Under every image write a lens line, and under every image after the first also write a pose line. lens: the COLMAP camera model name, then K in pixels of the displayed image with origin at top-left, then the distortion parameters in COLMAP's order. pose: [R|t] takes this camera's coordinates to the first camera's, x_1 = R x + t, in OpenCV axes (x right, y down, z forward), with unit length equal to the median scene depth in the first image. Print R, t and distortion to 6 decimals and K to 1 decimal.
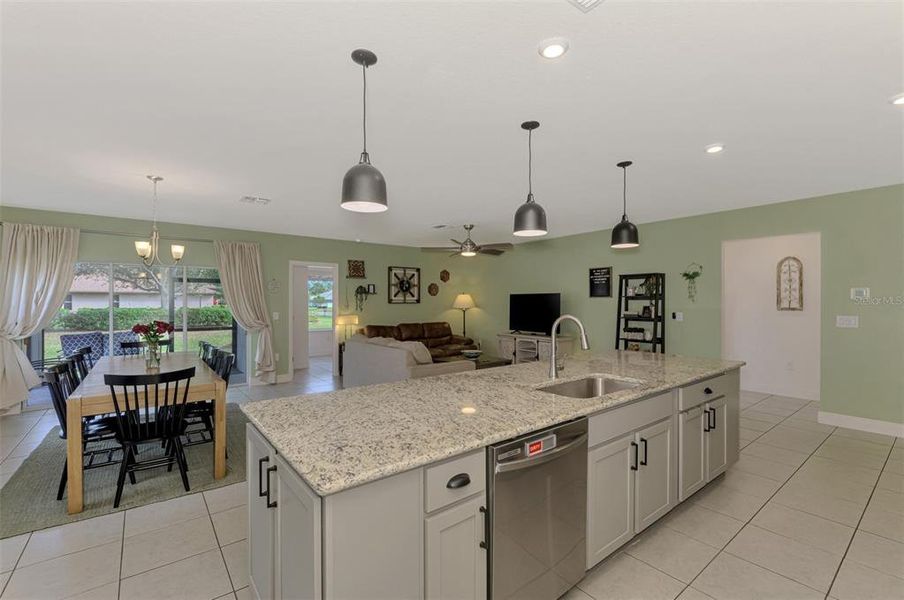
lens RADIAL K [[397.5, 0, 452.0], [0, 397.5, 301.4], [0, 0, 1]] dist [0.002256, -0.001800]
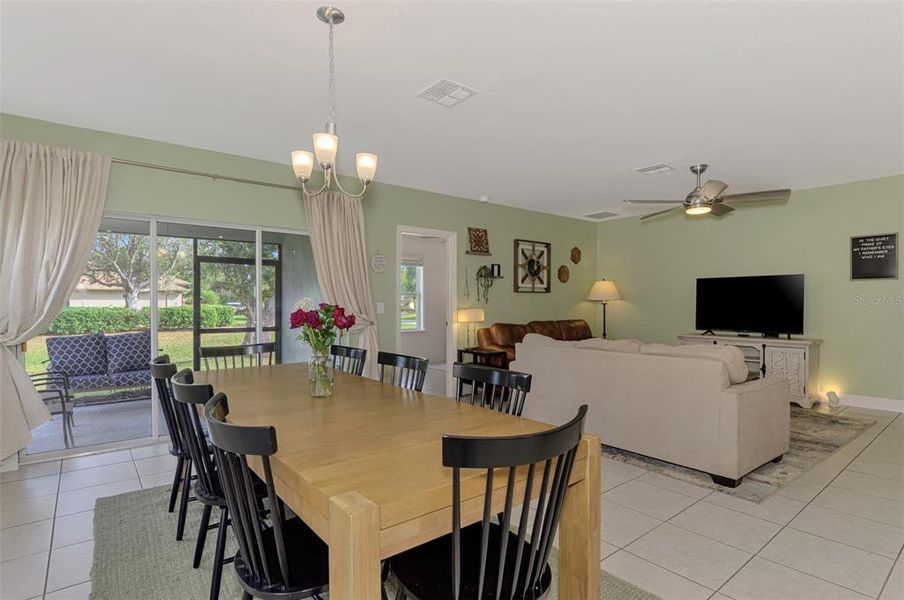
lens RADIAL K [[460.0, 0, 452.7], [0, 460.0, 306.5], [0, 0, 1]] dist [-0.005924, 0.001083]
pose [[0.999848, -0.000281, 0.017452, -0.296216], [0.000127, 0.999961, 0.008797, 0.023943], [-0.017454, -0.008794, 0.999809, 0.205987]]
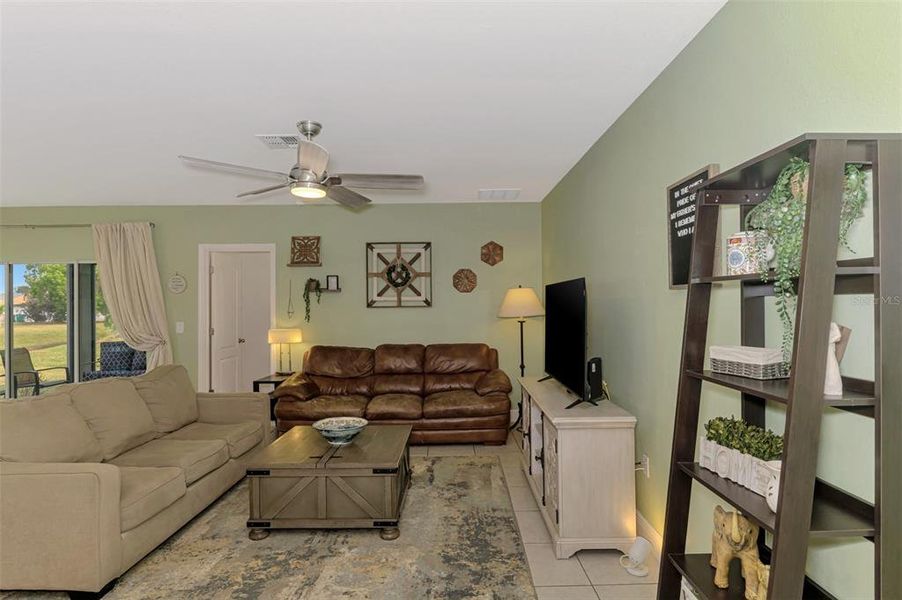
lens RADIAL K [[491.7, 0, 452.4], [0, 491.7, 301.0], [0, 0, 1]] dist [-0.000571, -0.007931]
pose [[0.796909, -0.010365, -0.604010, 0.378060], [0.009883, 0.999943, -0.004120, -0.000613], [0.604018, -0.002686, 0.796966, 0.539558]]
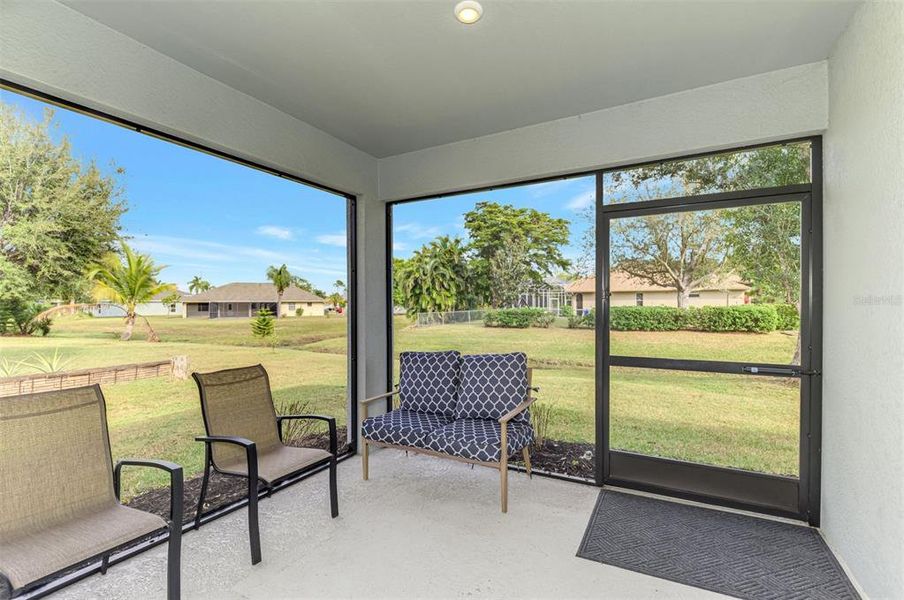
lens RADIAL K [[408.6, 0, 457.5], [0, 408.6, 304.7], [0, 0, 1]] dist [0.000417, -0.002133]
pose [[0.405023, 0.000754, -0.914306, -0.480550], [0.005592, 0.999979, 0.003302, 0.025849], [0.914289, -0.006450, 0.405010, 0.815410]]
